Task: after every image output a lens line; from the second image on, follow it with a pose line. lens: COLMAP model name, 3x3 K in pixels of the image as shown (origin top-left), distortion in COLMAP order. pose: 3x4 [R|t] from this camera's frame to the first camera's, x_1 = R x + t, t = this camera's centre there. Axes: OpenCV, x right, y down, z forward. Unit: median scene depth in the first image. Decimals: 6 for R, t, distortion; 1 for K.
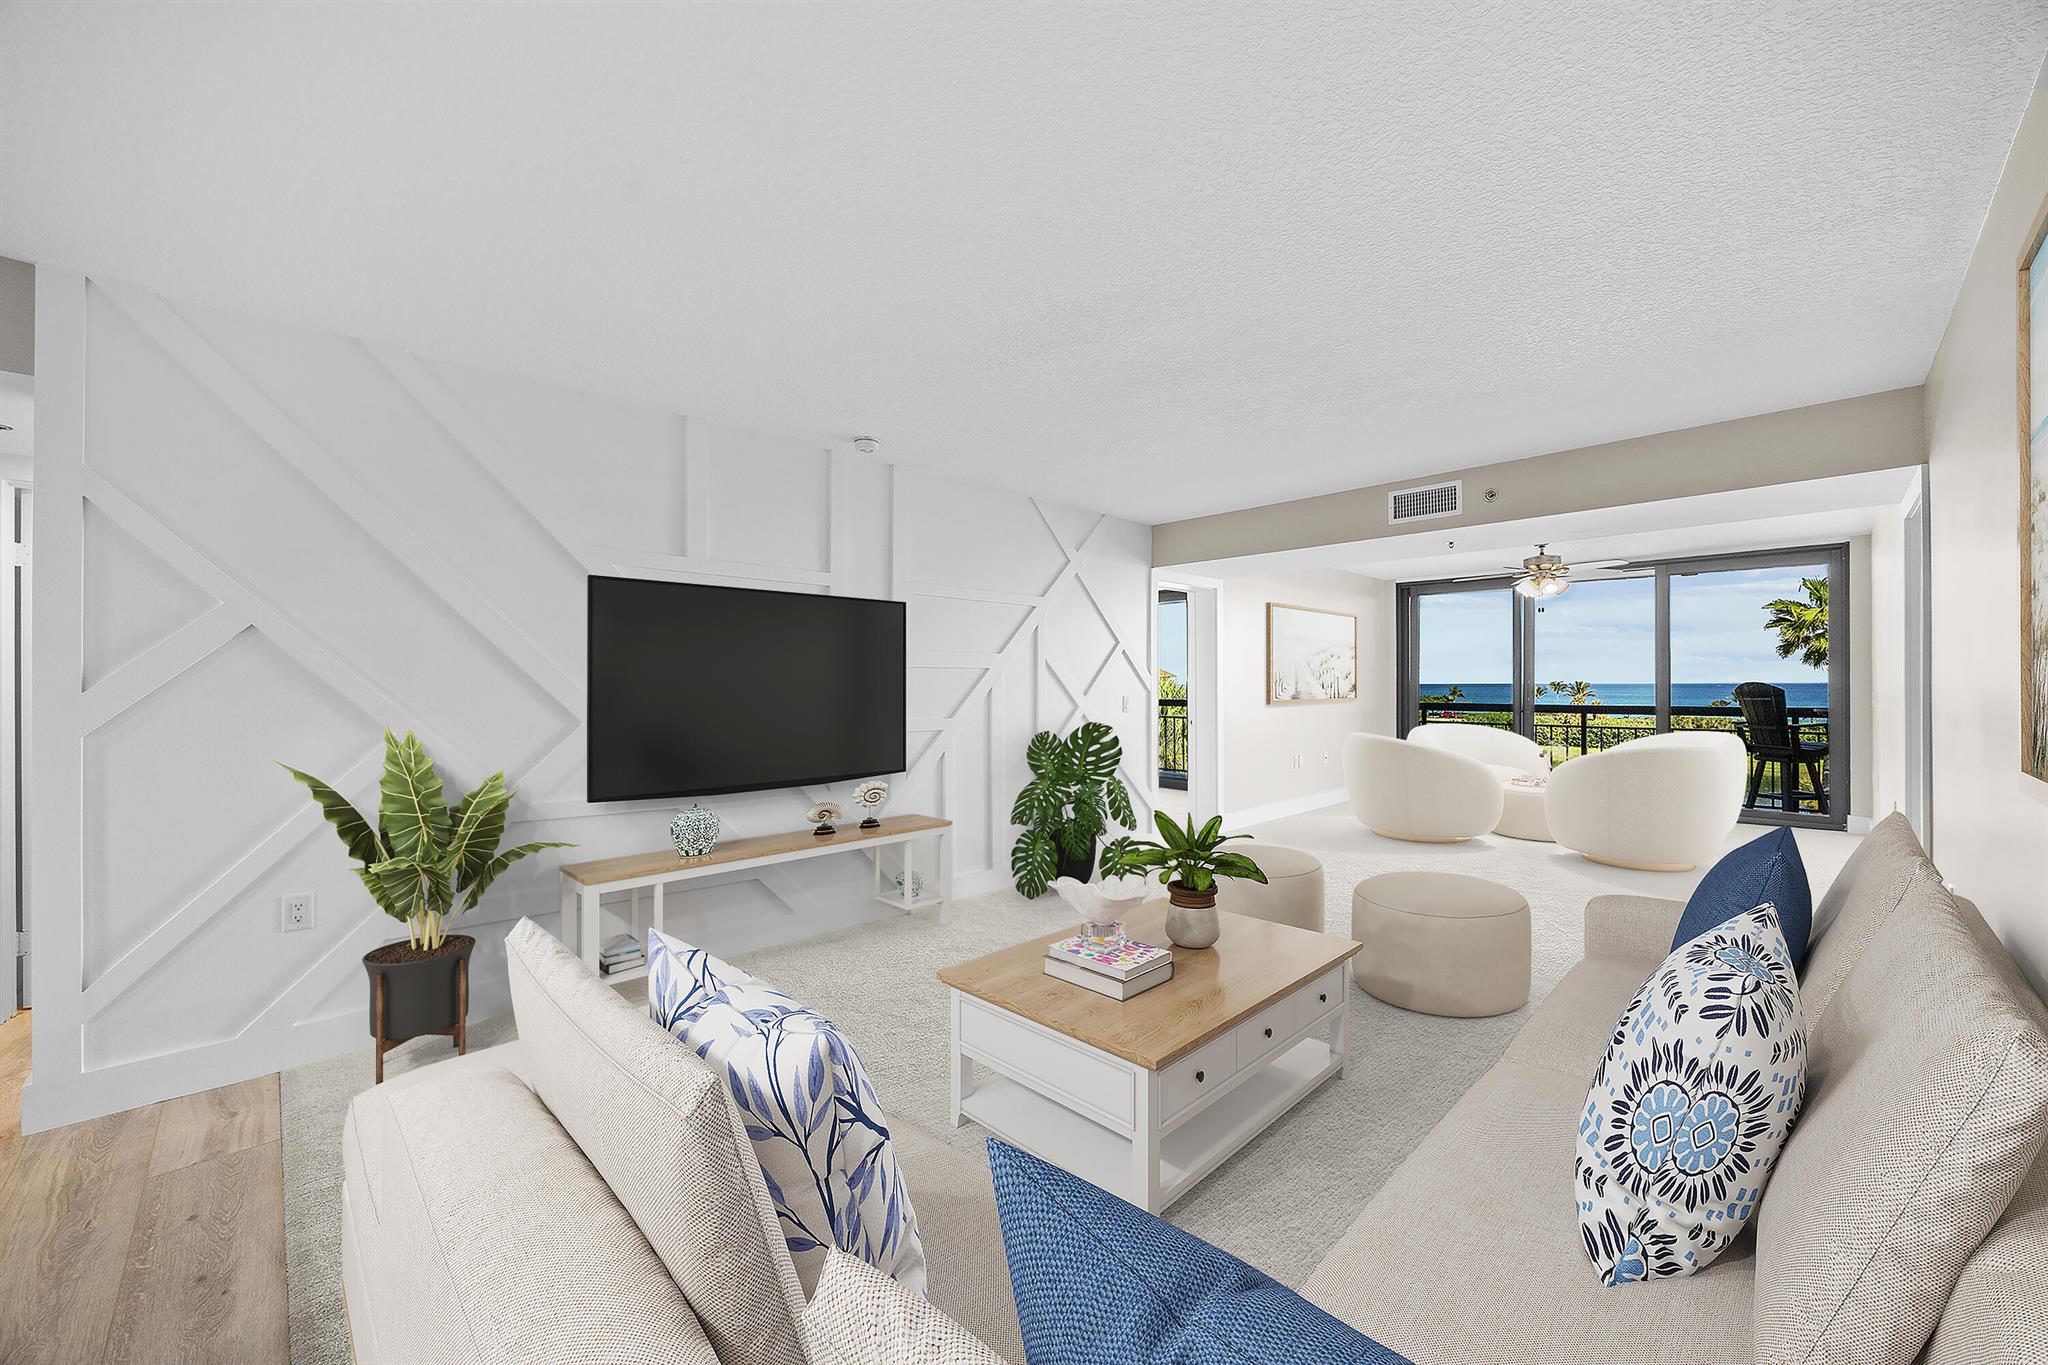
lens RADIAL K [[775.6, 0, 1011.4], [0, 775.6, 676.5], [0, 0, 1]] dist [0.001842, -0.000195]
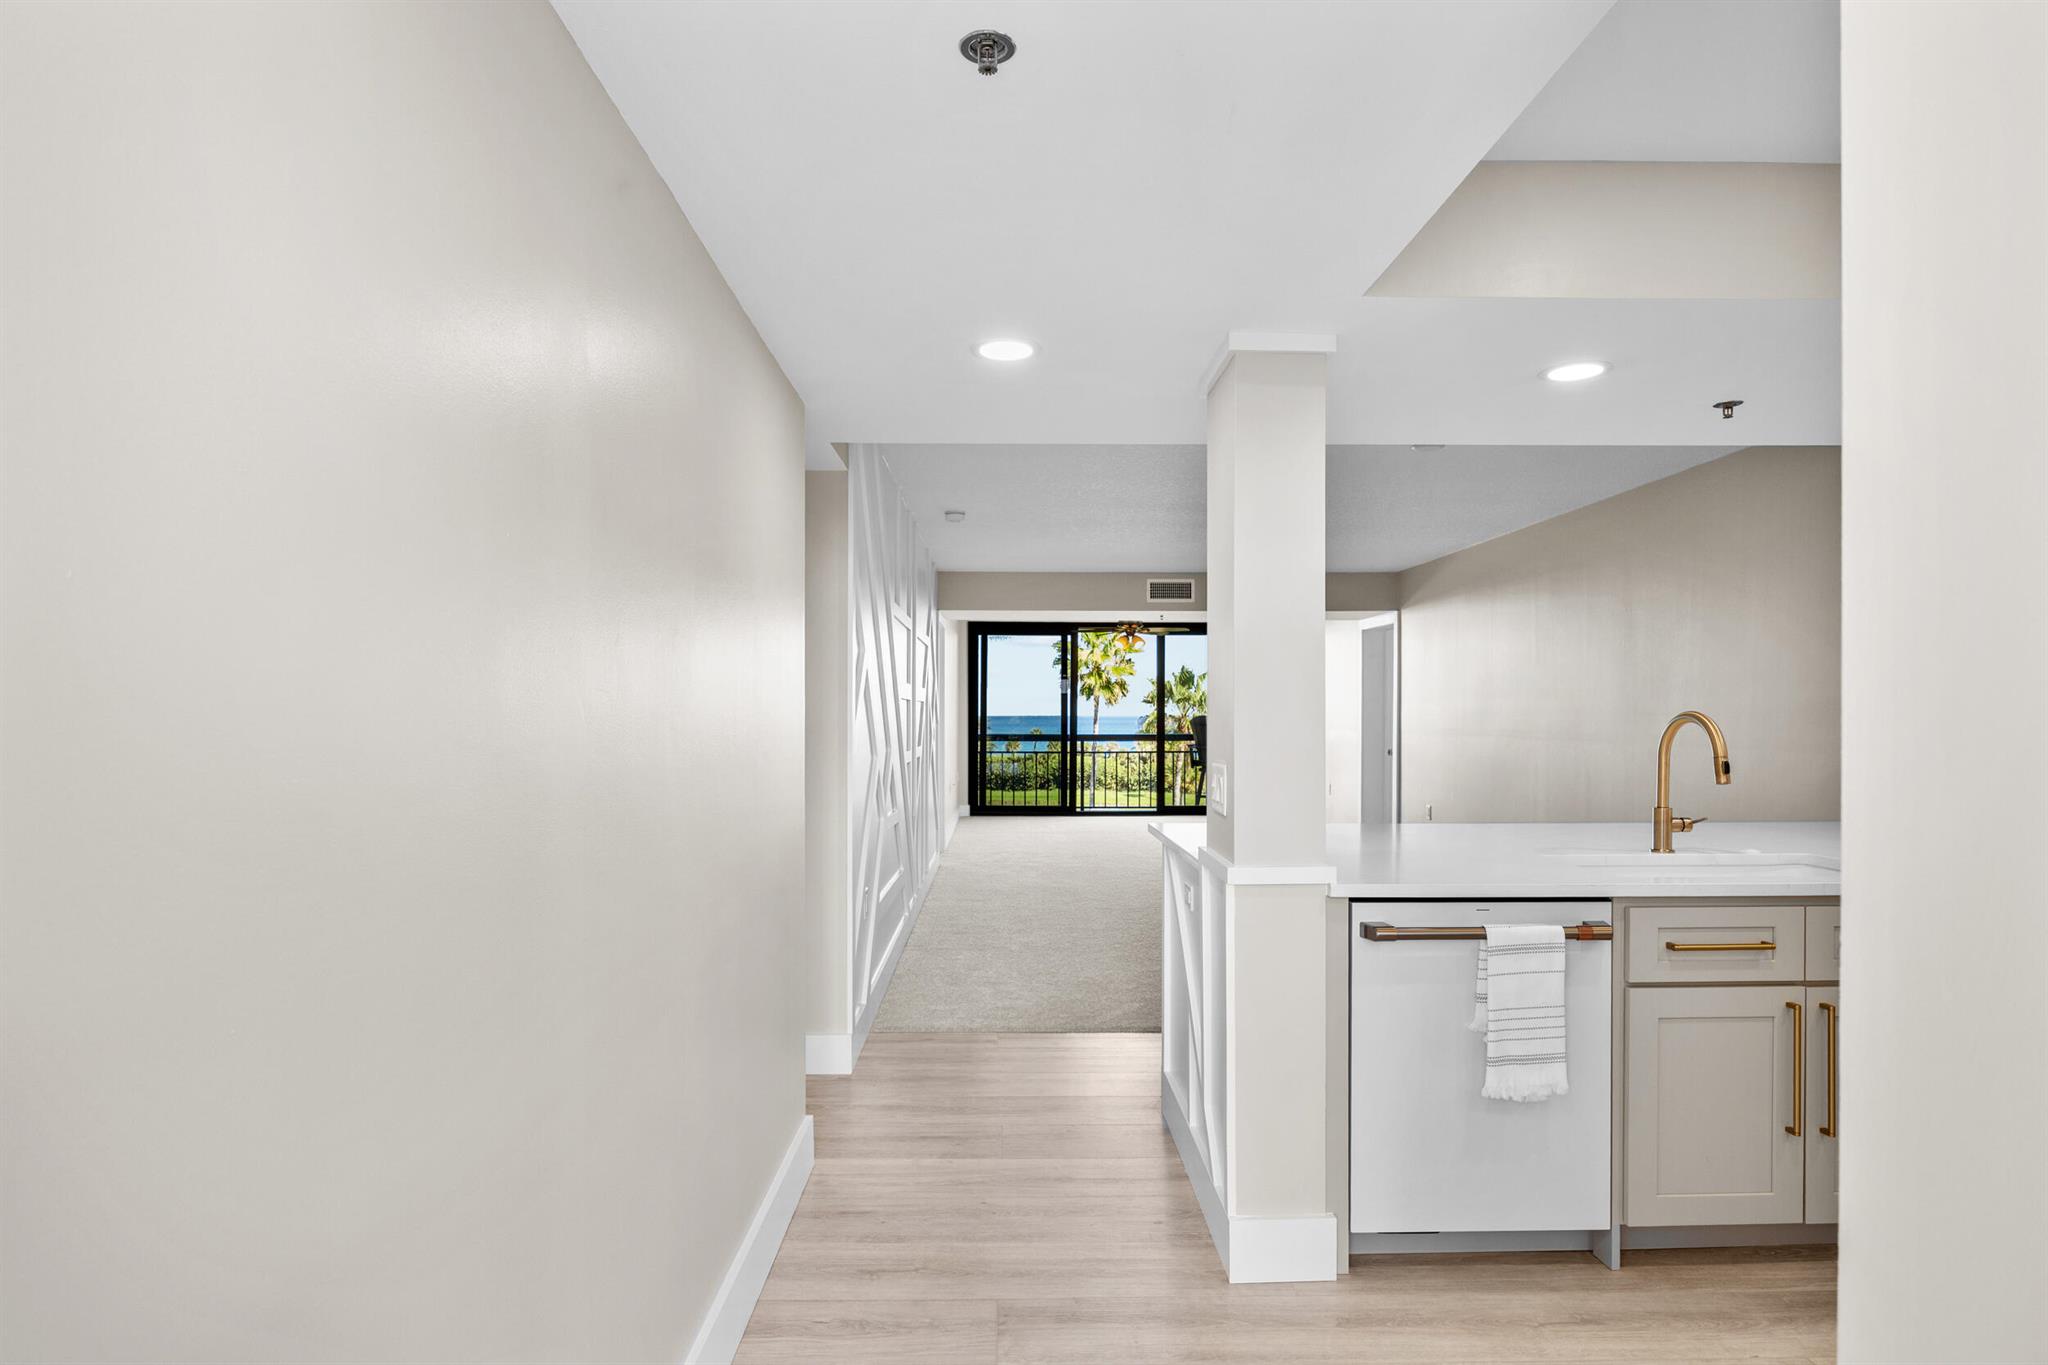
lens RADIAL K [[1097.3, 0, 1044.4], [0, 1097.3, 712.2], [0, 0, 1]] dist [-0.000739, 0.002274]
pose [[0.674513, -0.000314, 0.738263, -0.660544], [-0.003615, 0.999987, 0.003728, -0.004765], [-0.738254, -0.005184, 0.674502, -0.110575]]
